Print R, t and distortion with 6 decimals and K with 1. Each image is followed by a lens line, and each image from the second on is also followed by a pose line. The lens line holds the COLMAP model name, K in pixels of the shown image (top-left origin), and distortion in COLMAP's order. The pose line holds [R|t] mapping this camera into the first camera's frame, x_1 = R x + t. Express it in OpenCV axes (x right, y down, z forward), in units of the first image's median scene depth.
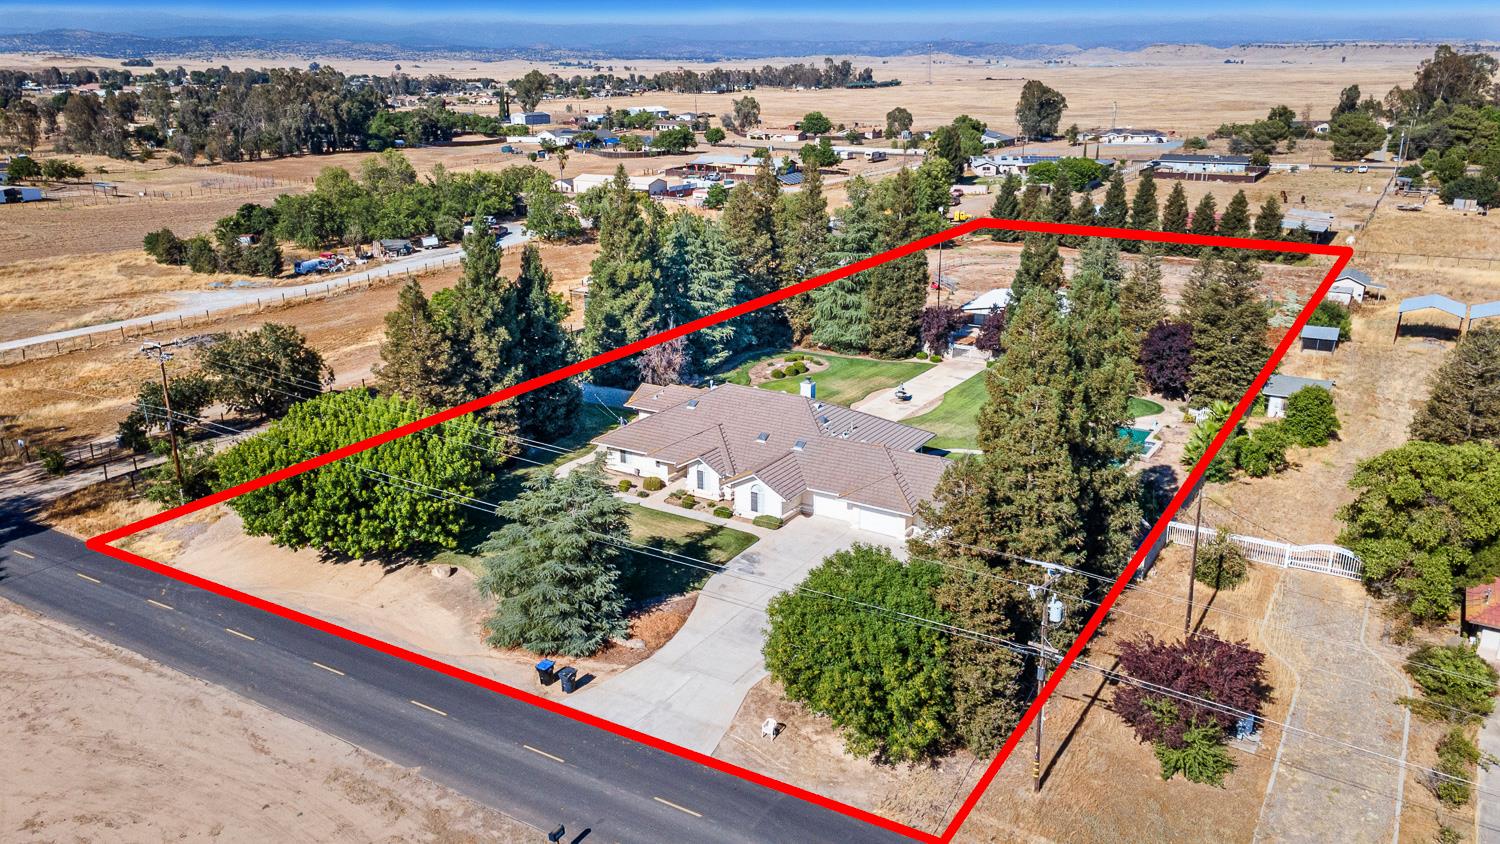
lens RADIAL K [[1099.4, 0, 733.0], [0, 1099.4, 397.4], [0, 0, 1]] dist [0.003260, 0.037069]
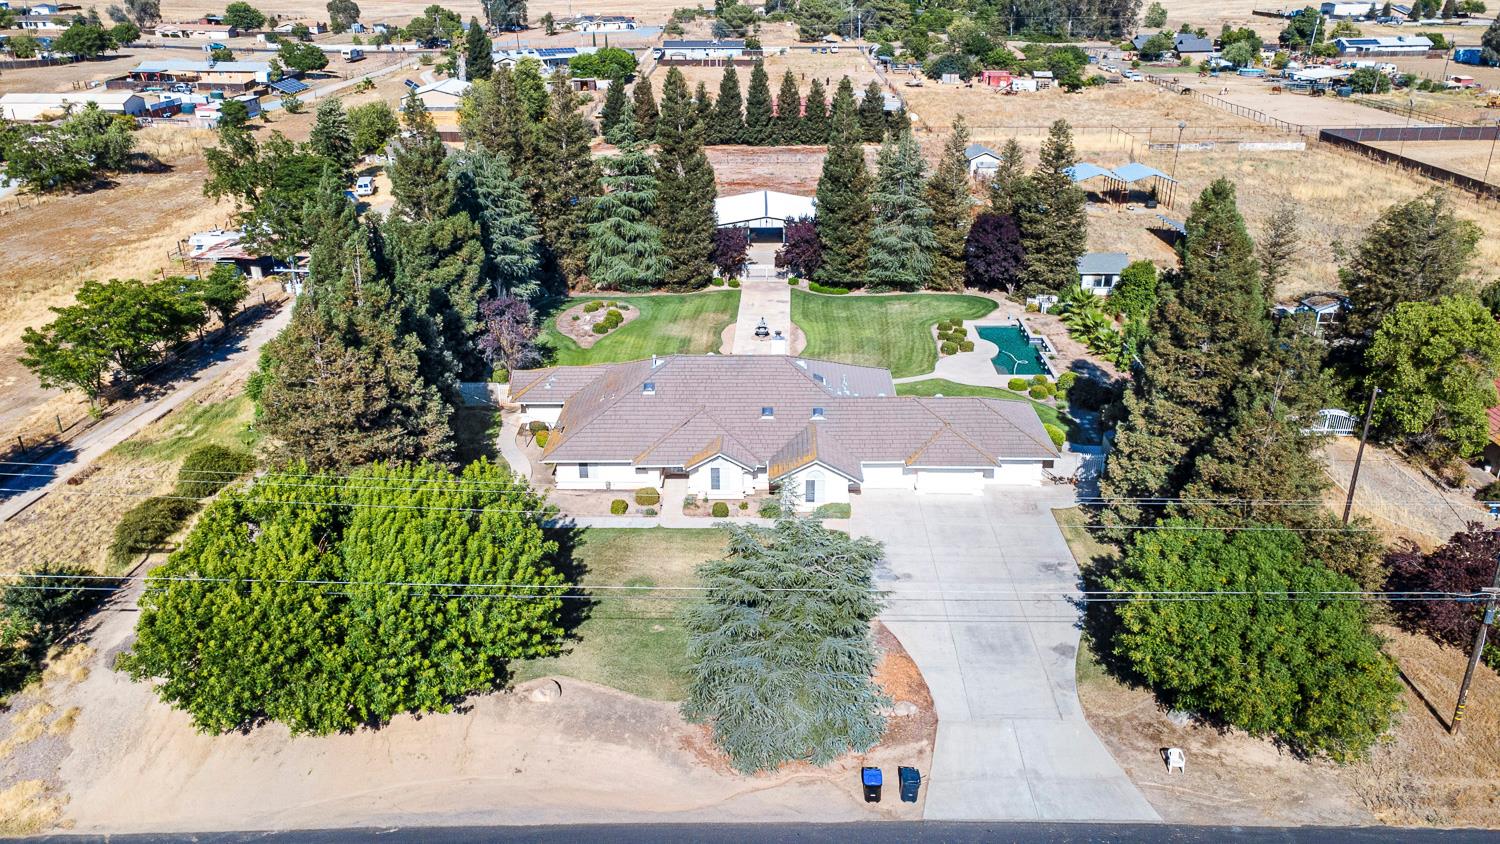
lens RADIAL K [[1097.0, 0, 750.0], [0, 1097.0, 422.0], [0, 0, 1]] dist [-0.003038, 0.063679]
pose [[0.852284, -0.205011, 0.481230, -0.176438], [0.148797, 0.977008, 0.152692, -0.039296], [-0.501469, -0.058531, 0.863193, 0.128309]]
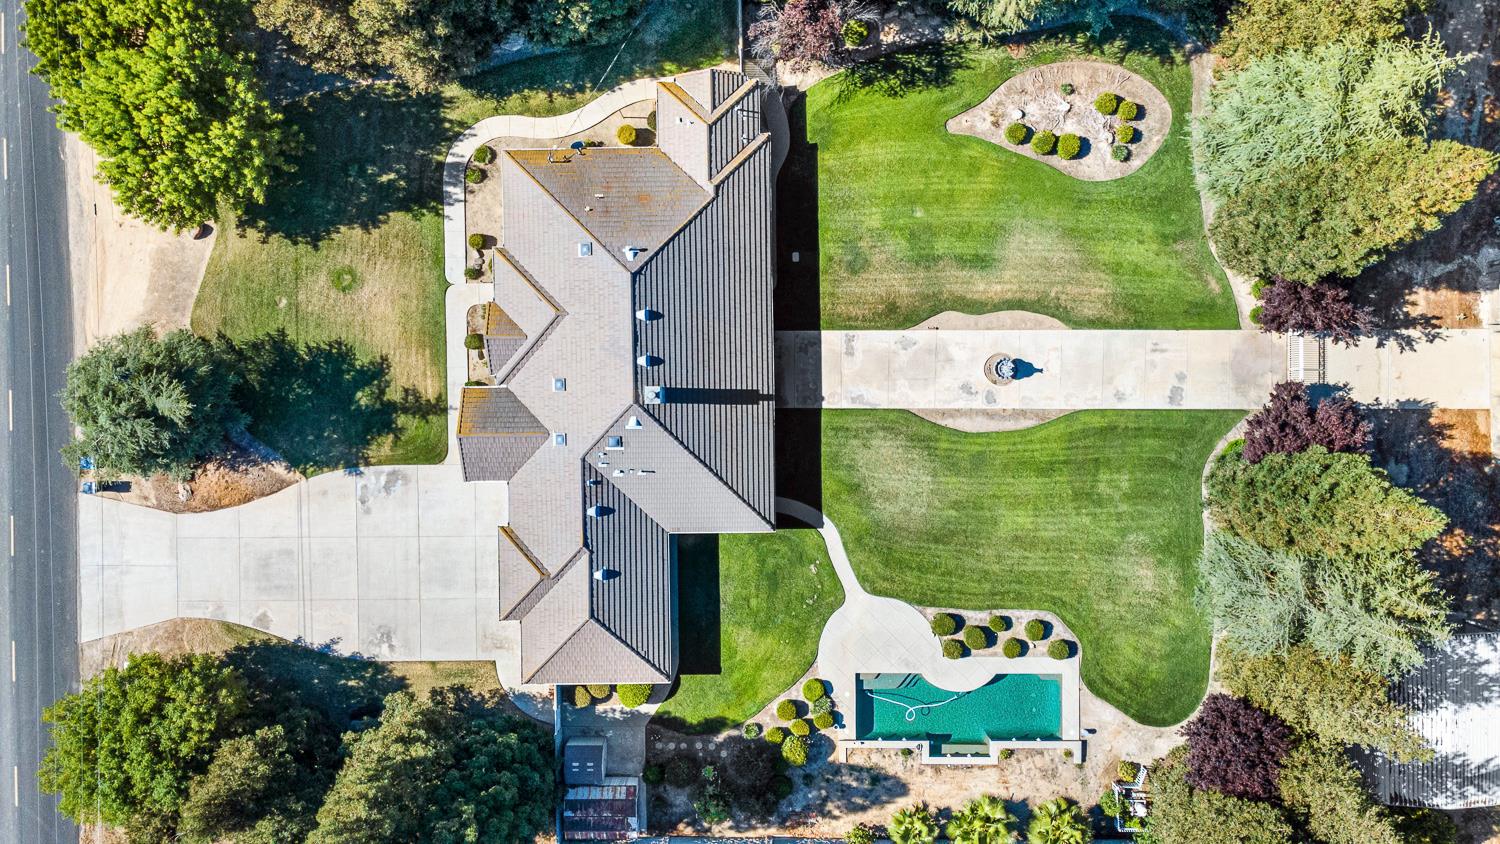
lens RADIAL K [[1072.8, 0, 750.0], [0, 1072.8, 422.0], [0, 0, 1]] dist [0.015116, 0.034534]
pose [[0.552133, 0.833655, 0.012998, 0.051566], [-0.230628, 0.137728, 0.963245, -0.324958], [0.801224, -0.534837, 0.268308, 0.403964]]
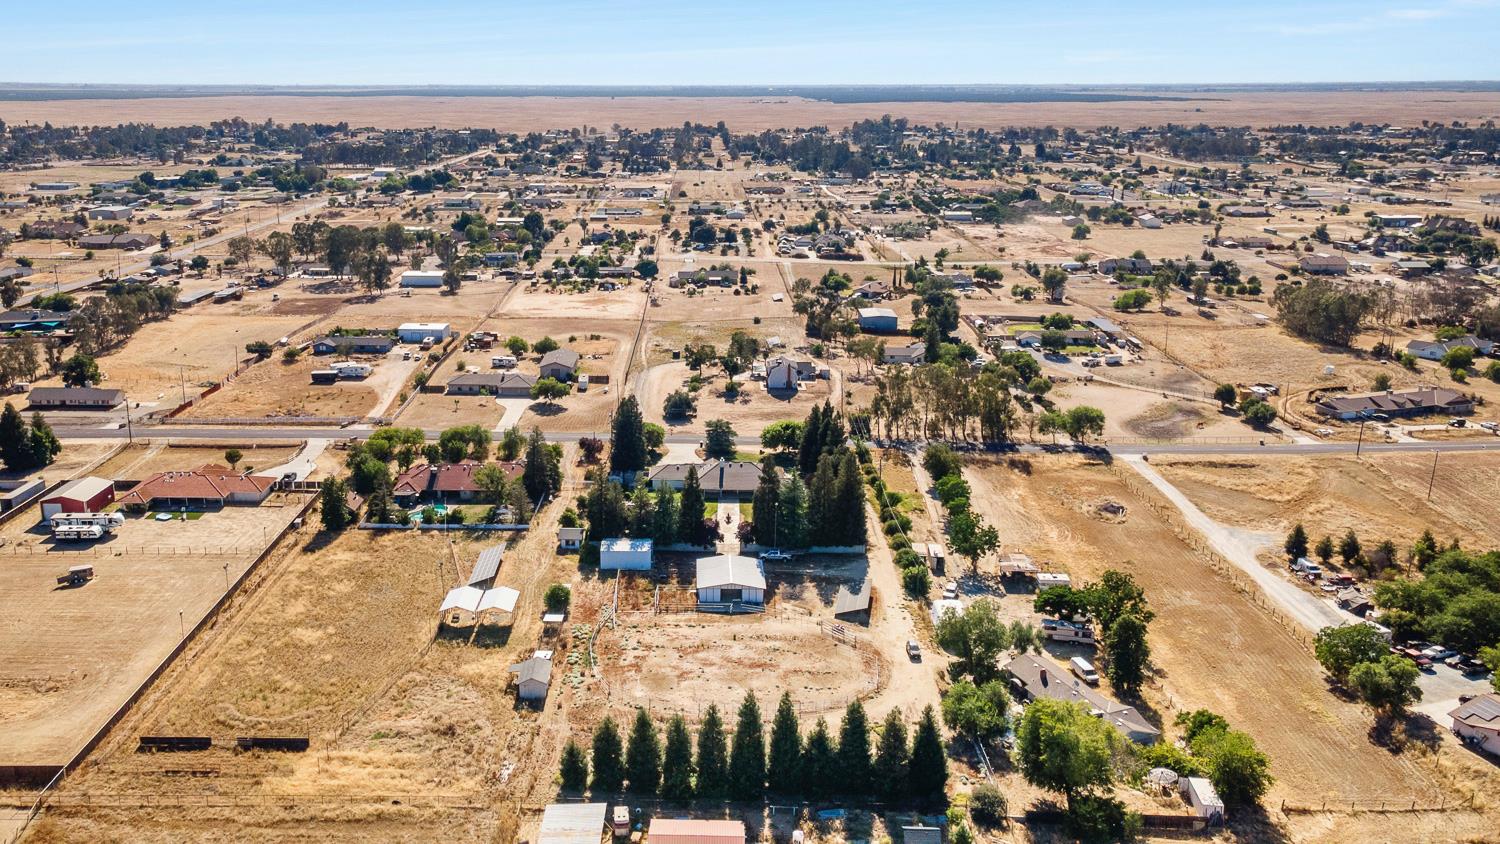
lens RADIAL K [[1174.0, 0, 676.5], [0, 1174.0, 419.5], [0, 0, 1]] dist [0.005303, -0.007801]
pose [[-0.857650, 0.149811, -0.491928, 0.815928], [-0.144096, 0.848284, 0.509559, -0.809296], [0.493633, 0.507909, -0.705943, 1.479965]]
